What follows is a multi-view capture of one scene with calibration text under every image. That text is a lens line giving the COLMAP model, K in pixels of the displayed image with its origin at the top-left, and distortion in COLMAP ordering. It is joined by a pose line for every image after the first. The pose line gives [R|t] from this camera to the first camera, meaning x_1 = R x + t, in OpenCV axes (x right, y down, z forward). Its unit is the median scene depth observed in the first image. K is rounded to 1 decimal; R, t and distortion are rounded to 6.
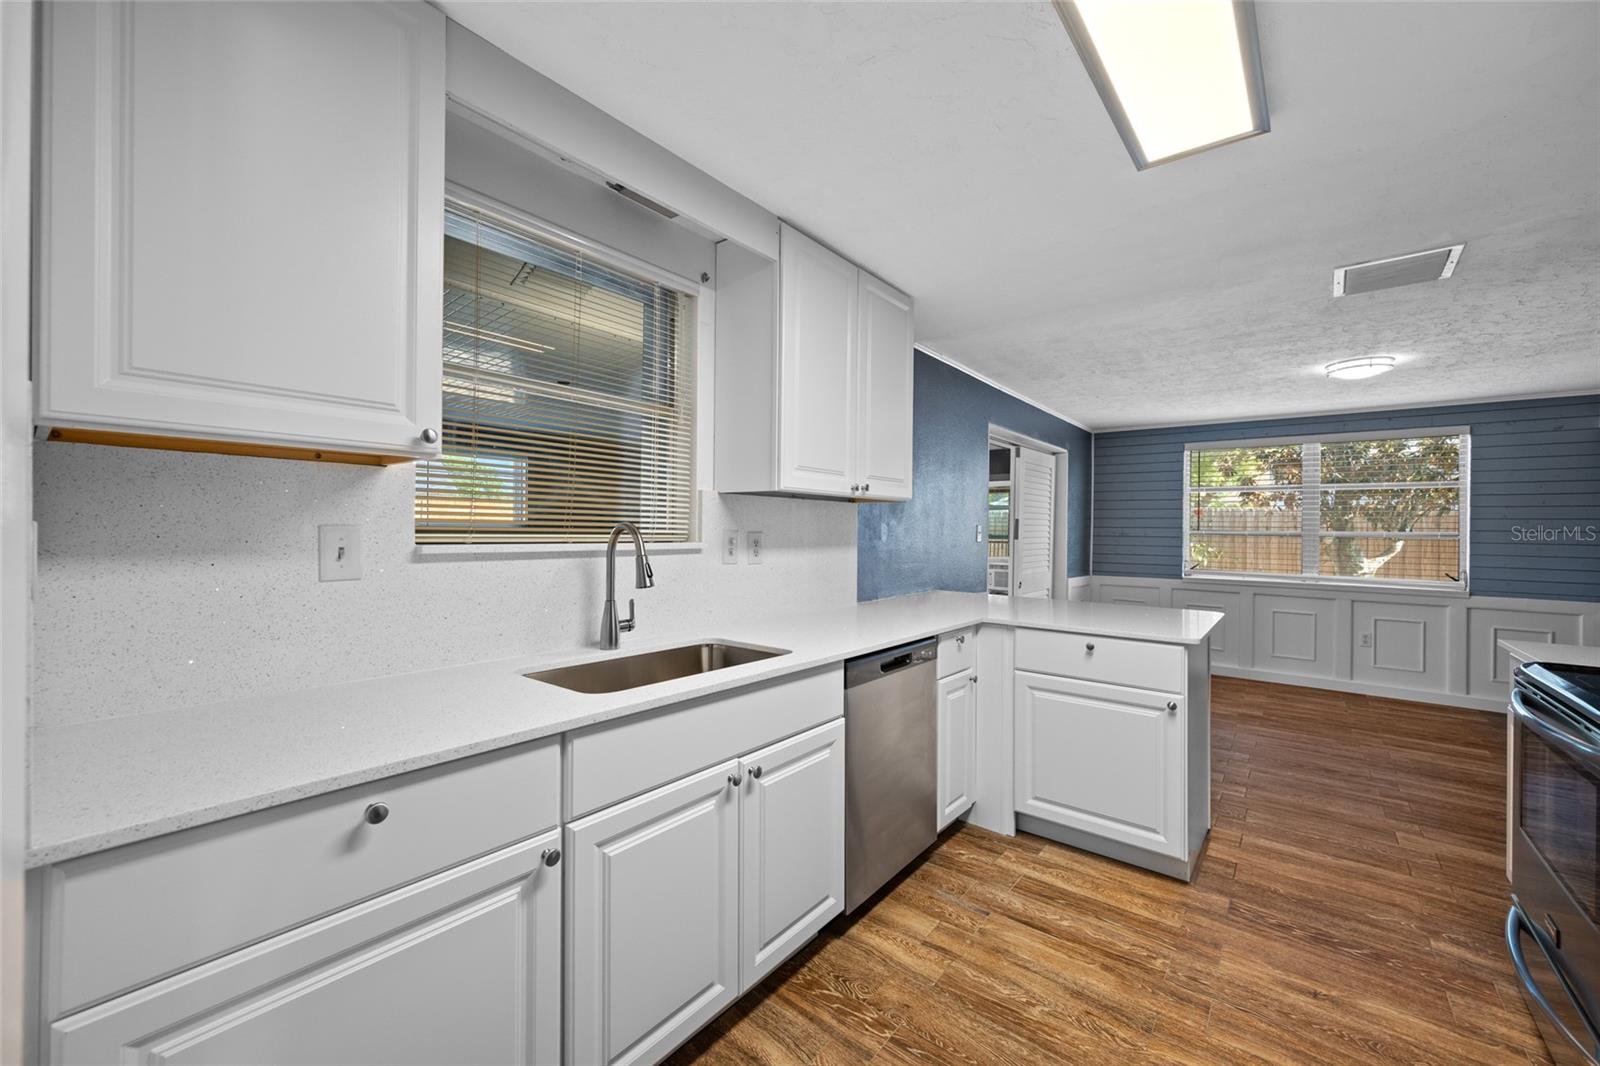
lens RADIAL K [[627.2, 0, 801.8], [0, 627.2, 530.0], [0, 0, 1]] dist [0.000526, 0.000345]
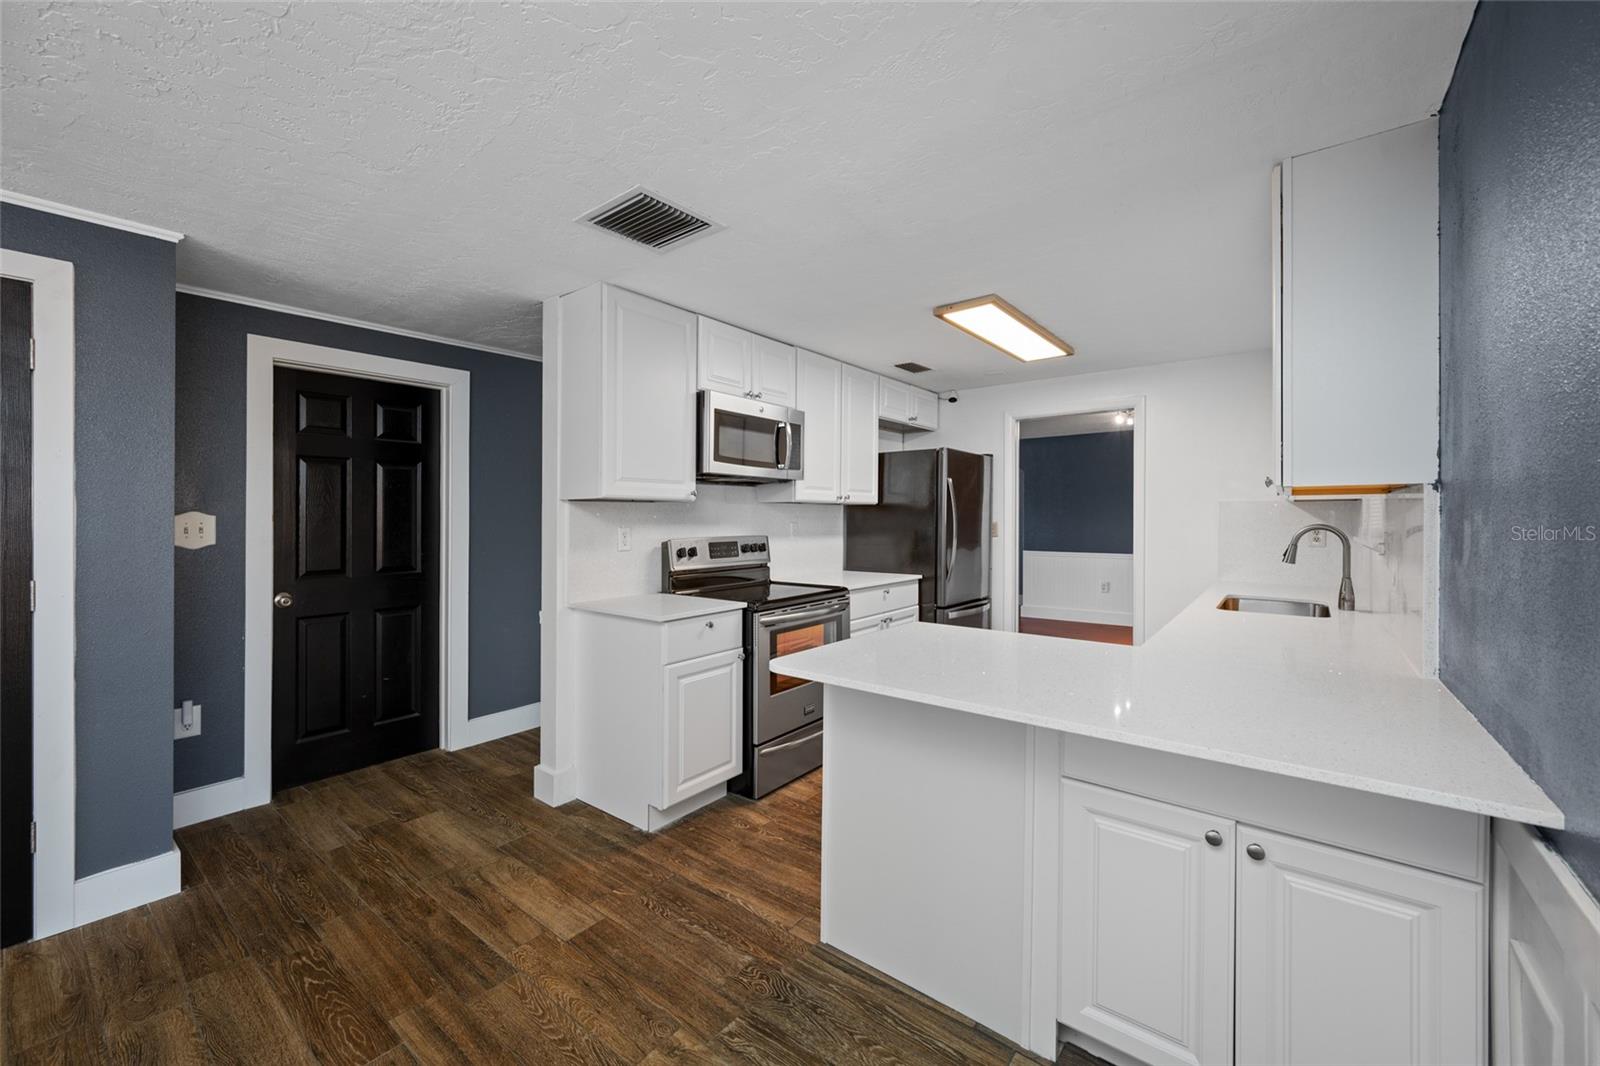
lens RADIAL K [[620.9, 0, 795.6], [0, 620.9, 522.5], [0, 0, 1]] dist [0.000721, 0.000157]
pose [[-0.999910, -0.013360, -0.000986, 0.778597], [-0.013370, 0.999860, 0.010108, -0.013833], [0.000851, 0.010120, -0.999948, 1.935915]]
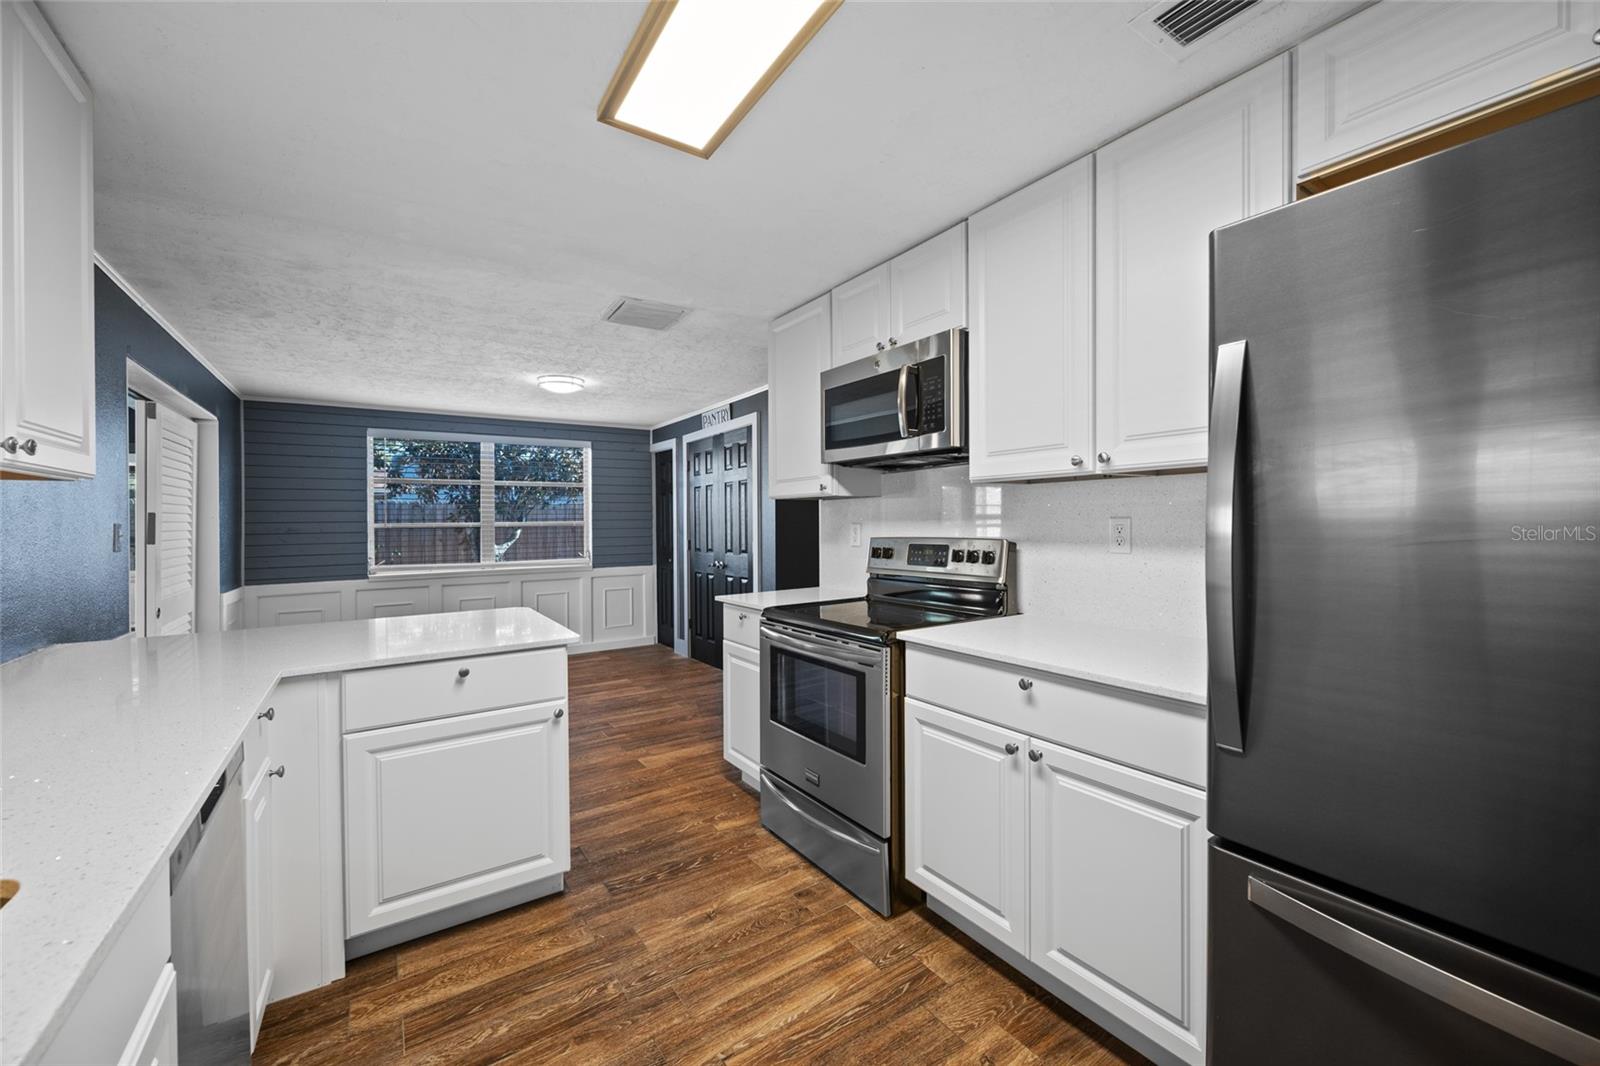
lens RADIAL K [[627.4, 0, 801.2], [0, 627.4, 522.8], [0, 0, 1]] dist [-0.003236, 0.000077]
pose [[0.294982, -0.019468, 0.955304, -0.173366], [0.018401, 0.999723, 0.014691, -0.008795], [-0.955325, 0.013245, 0.295259, 0.346878]]
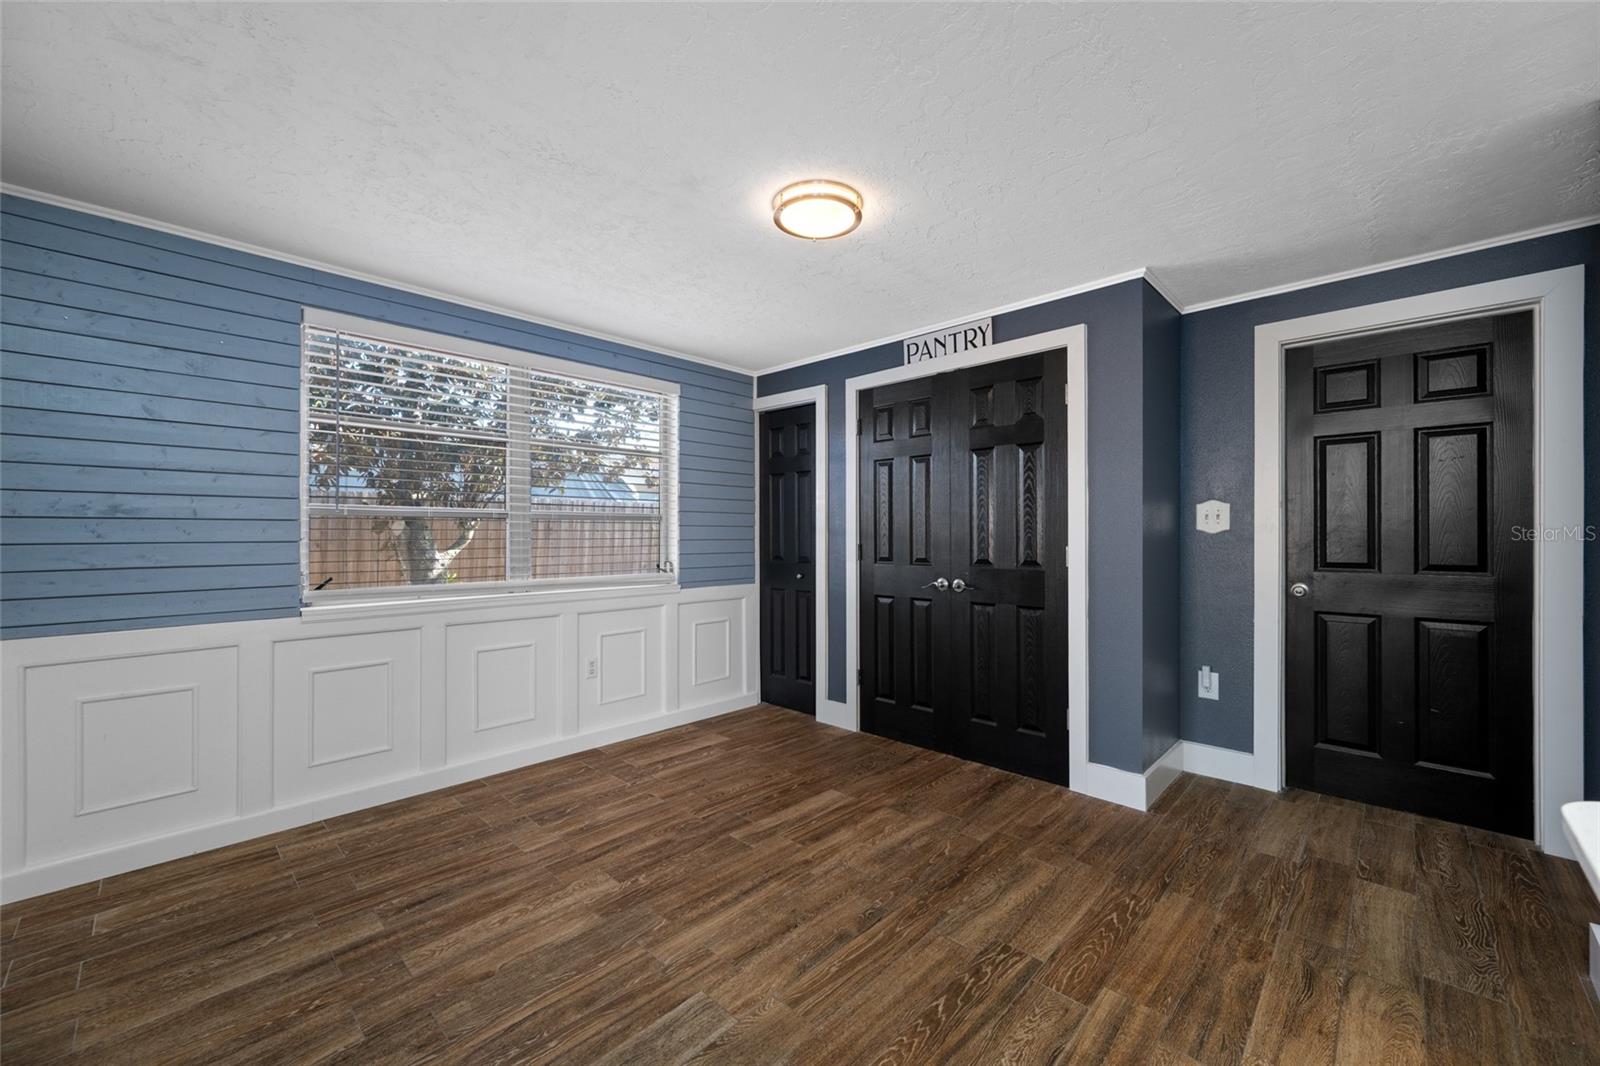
lens RADIAL K [[627.2, 0, 801.8], [0, 627.2, 530.0], [0, 0, 1]] dist [0.000526, 0.000345]
pose [[0.091858, -0.008910, 0.995732, 0.508861], [0.003643, 0.999956, 0.008611, 0.039736], [-0.995765, 0.002837, 0.091887, 1.524515]]
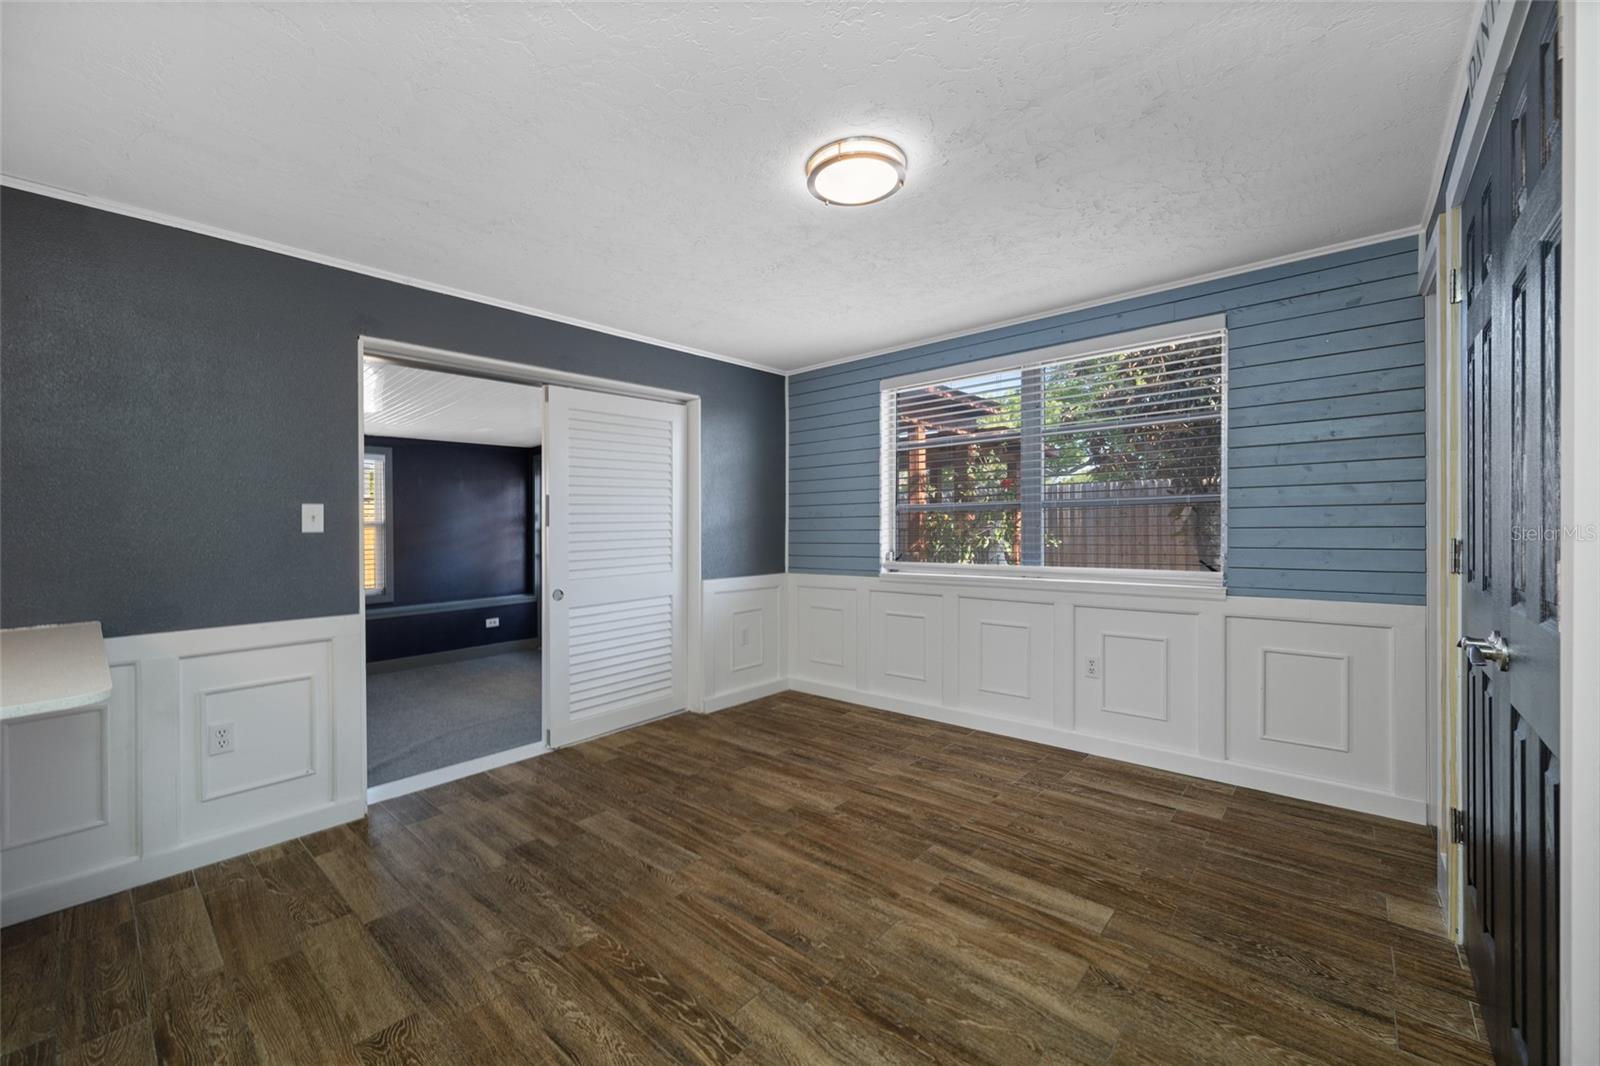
lens RADIAL K [[633.7, 0, 805.5], [0, 633.7, 518.2], [0, 0, 1]] dist [0.001917, 0.000179]
pose [[0.998576, -0.031854, -0.042790, 1.383084], [0.031283, 0.999413, -0.013949, 0.052734], [0.043210, 0.012591, 0.998987, 0.744665]]
